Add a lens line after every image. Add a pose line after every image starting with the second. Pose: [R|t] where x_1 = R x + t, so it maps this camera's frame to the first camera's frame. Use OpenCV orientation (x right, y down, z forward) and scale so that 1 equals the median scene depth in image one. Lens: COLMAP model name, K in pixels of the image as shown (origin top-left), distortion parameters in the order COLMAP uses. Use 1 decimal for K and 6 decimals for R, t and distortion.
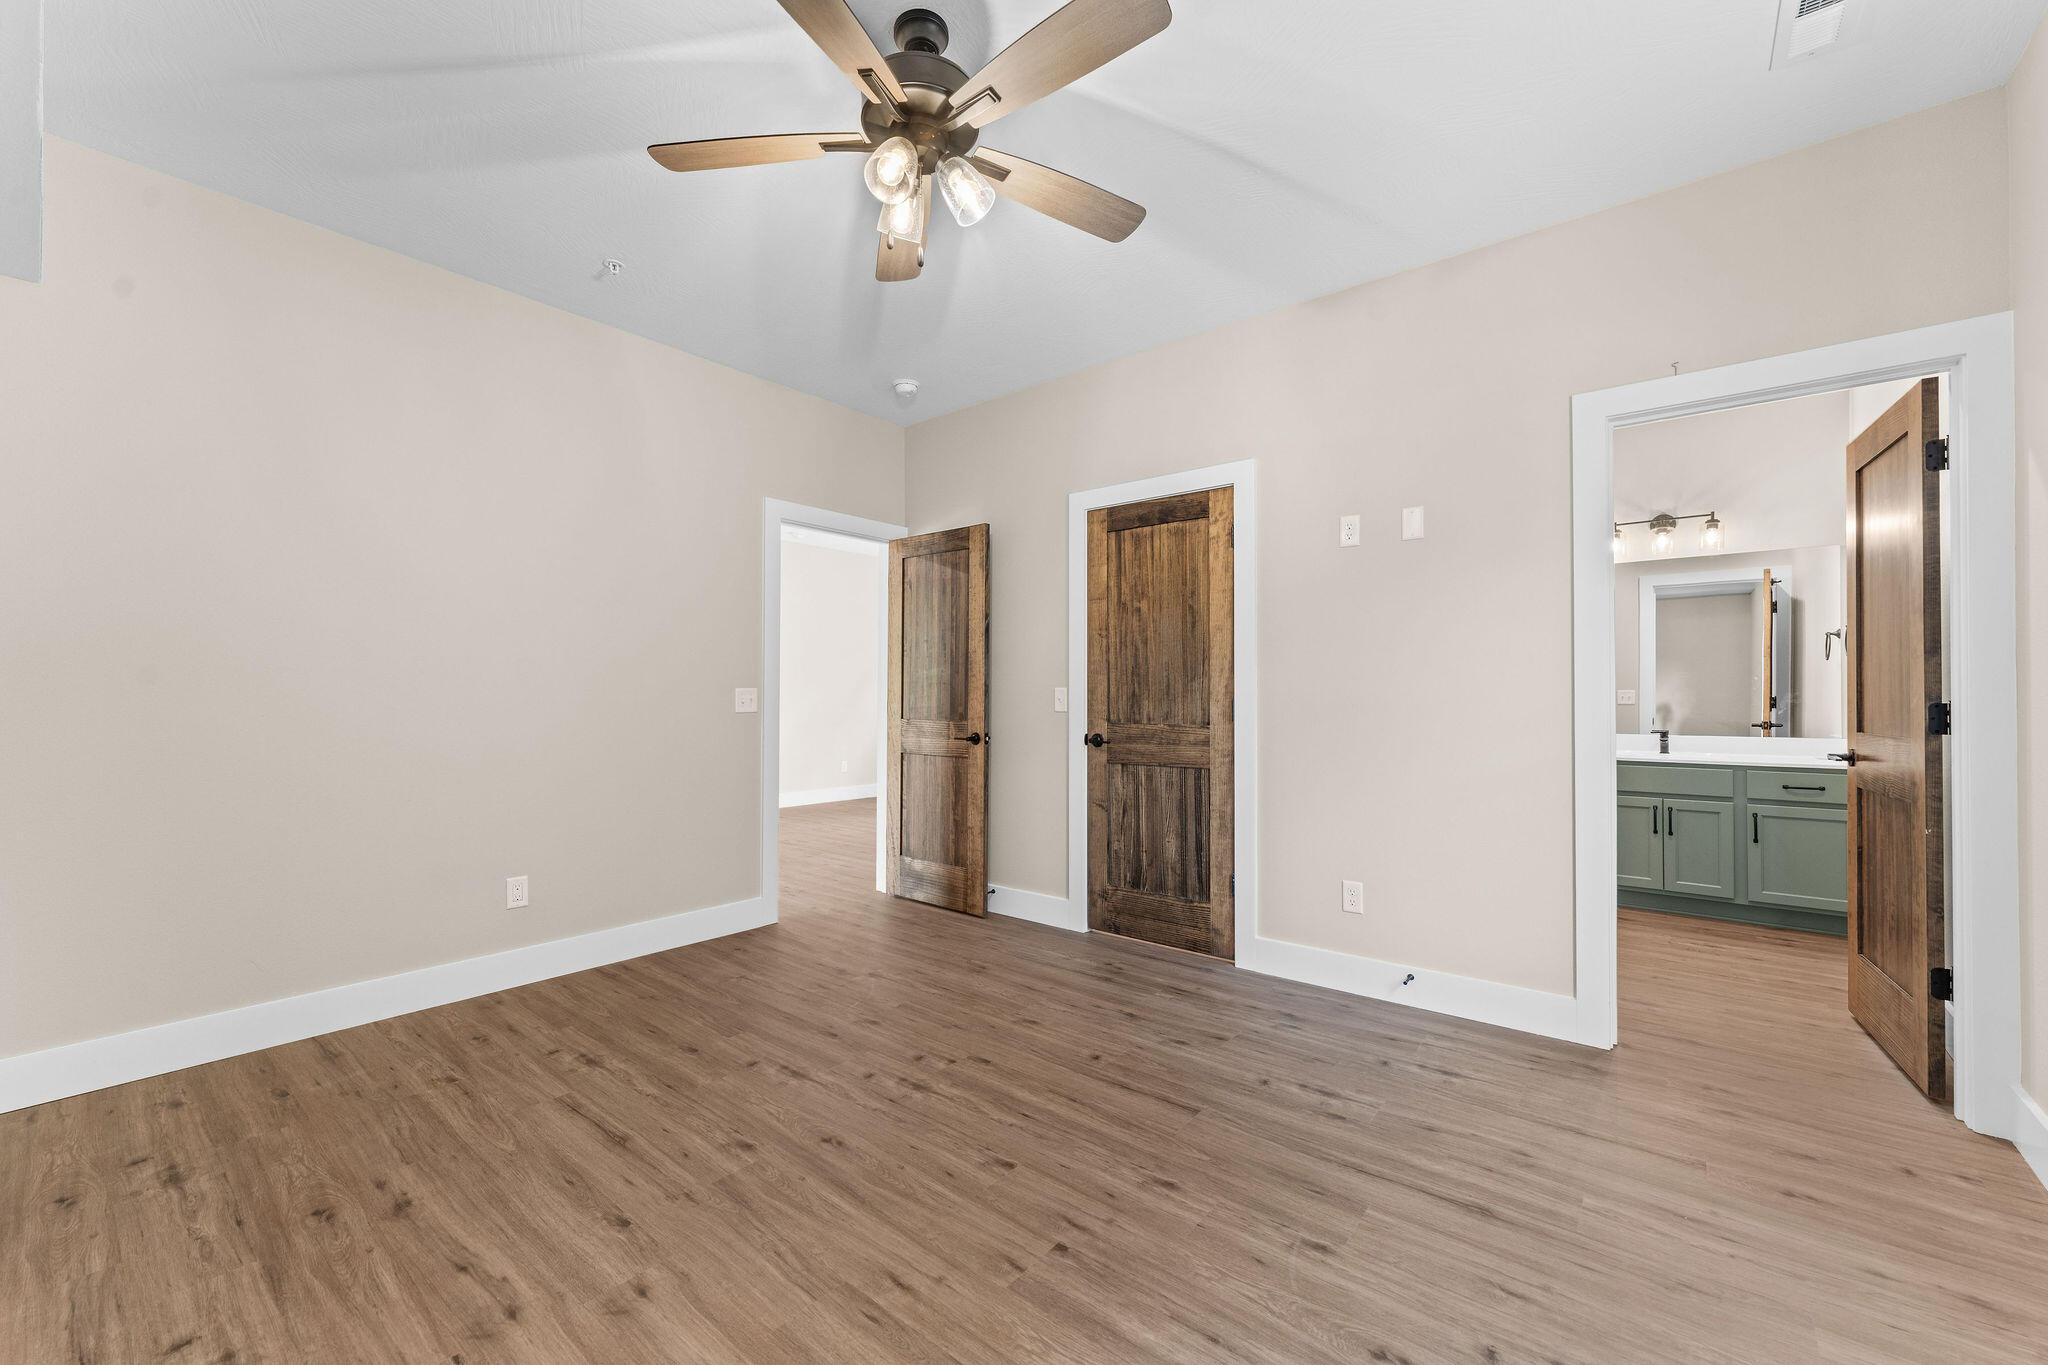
lens RADIAL K [[814.1, 0, 1016.6], [0, 814.1, 688.6], [0, 0, 1]] dist [-0.000928, -0.000040]
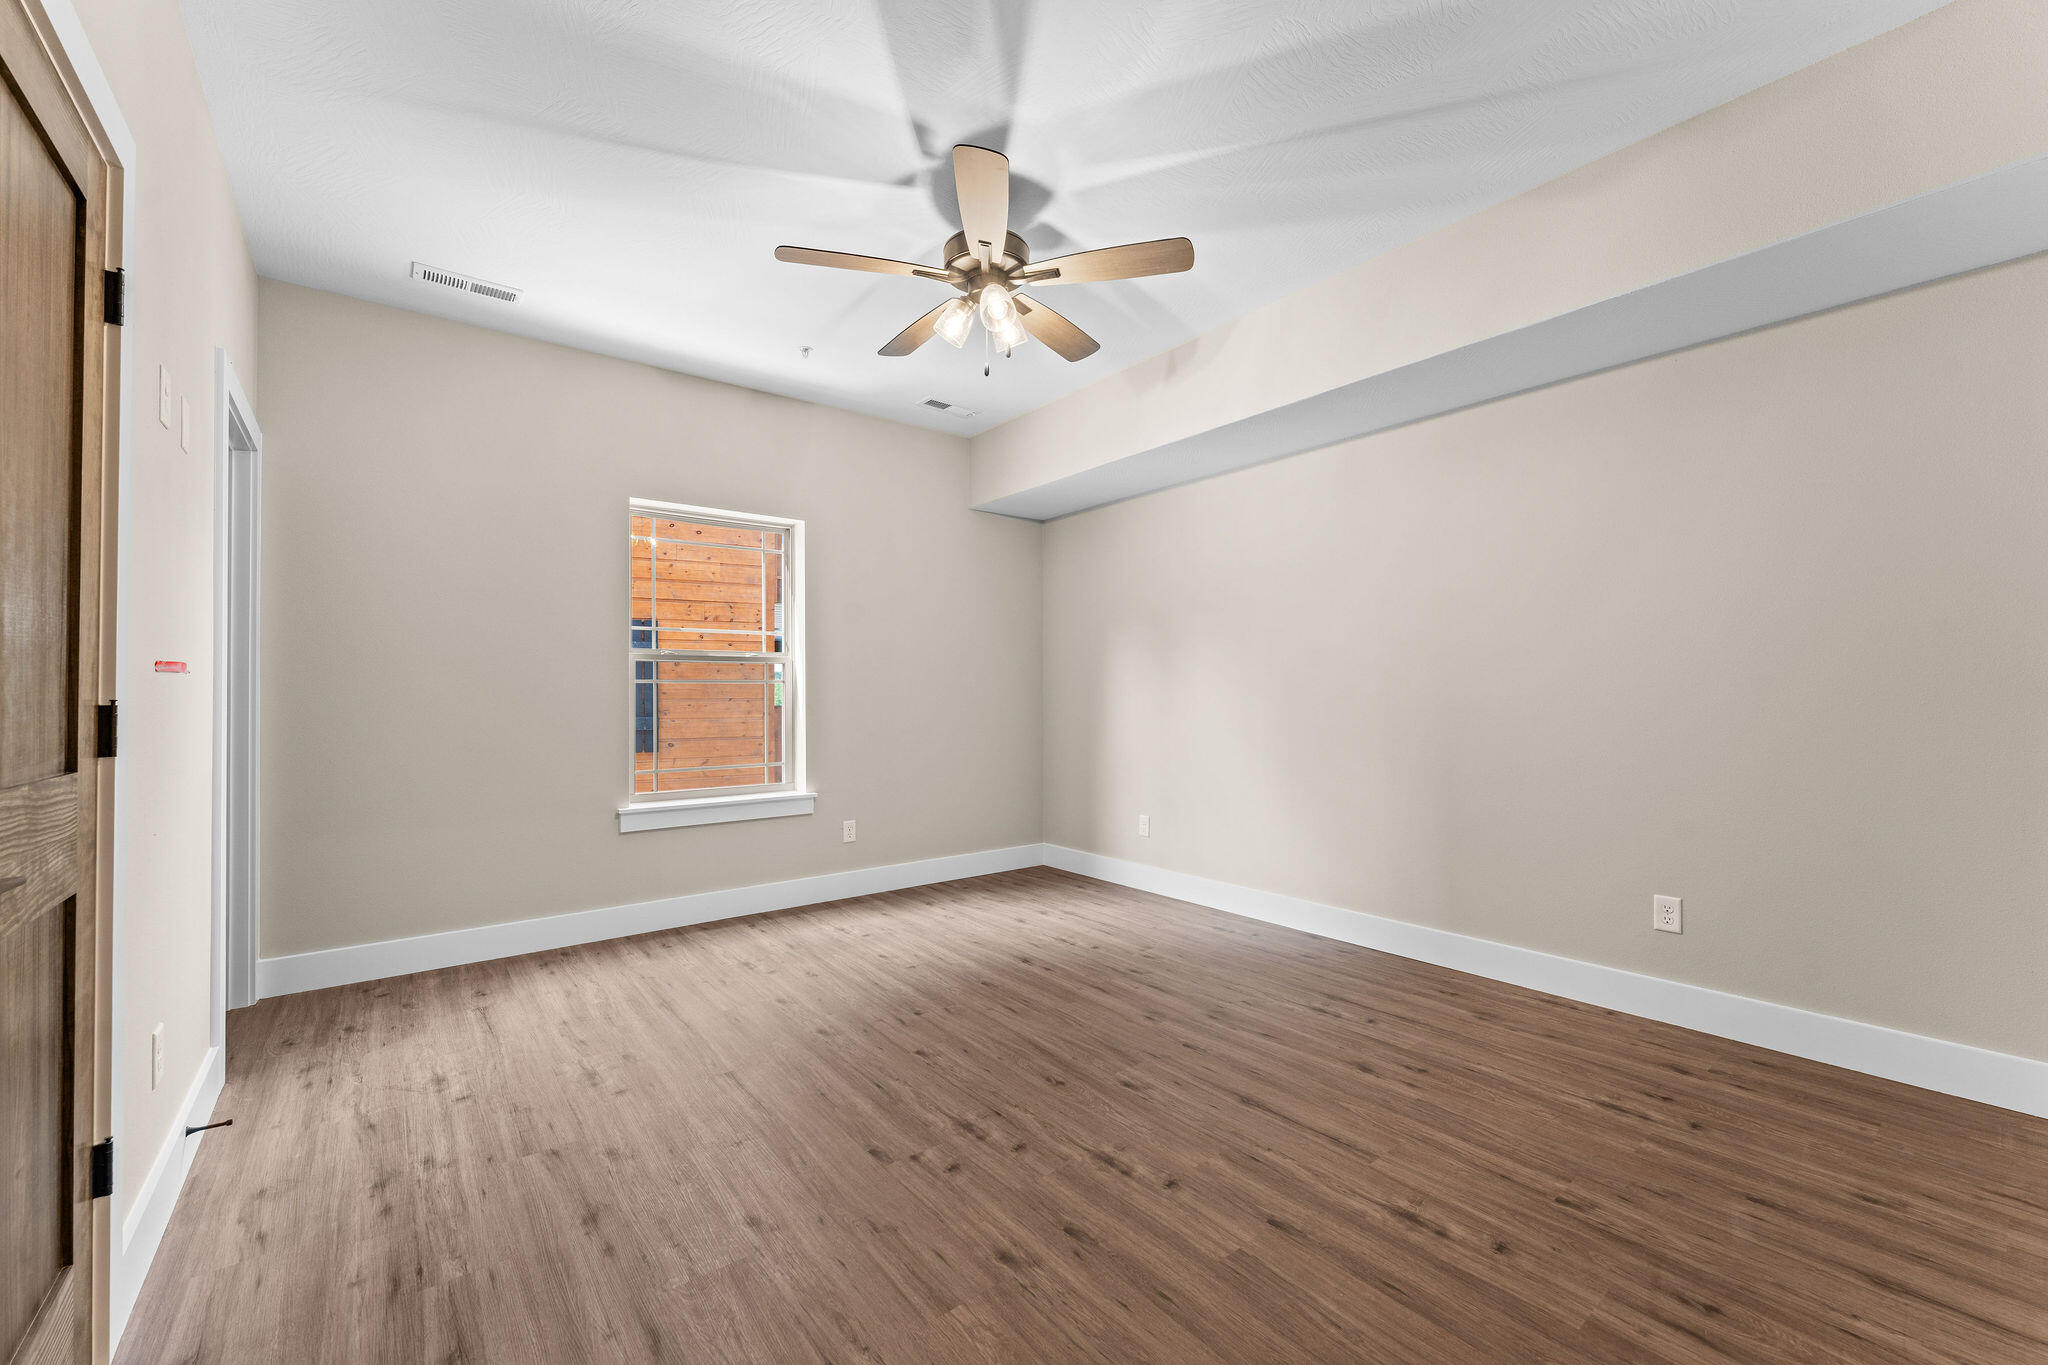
lens RADIAL K [[814.1, 0, 1016.6], [0, 814.1, 688.6], [0, 0, 1]] dist [-0.000928, -0.000040]
pose [[-0.976969, 0.005446, 0.213313, -0.375473], [0.001815, 0.999850, -0.017214, 0.021626], [-0.213375, -0.016430, -0.976832, 1.908942]]
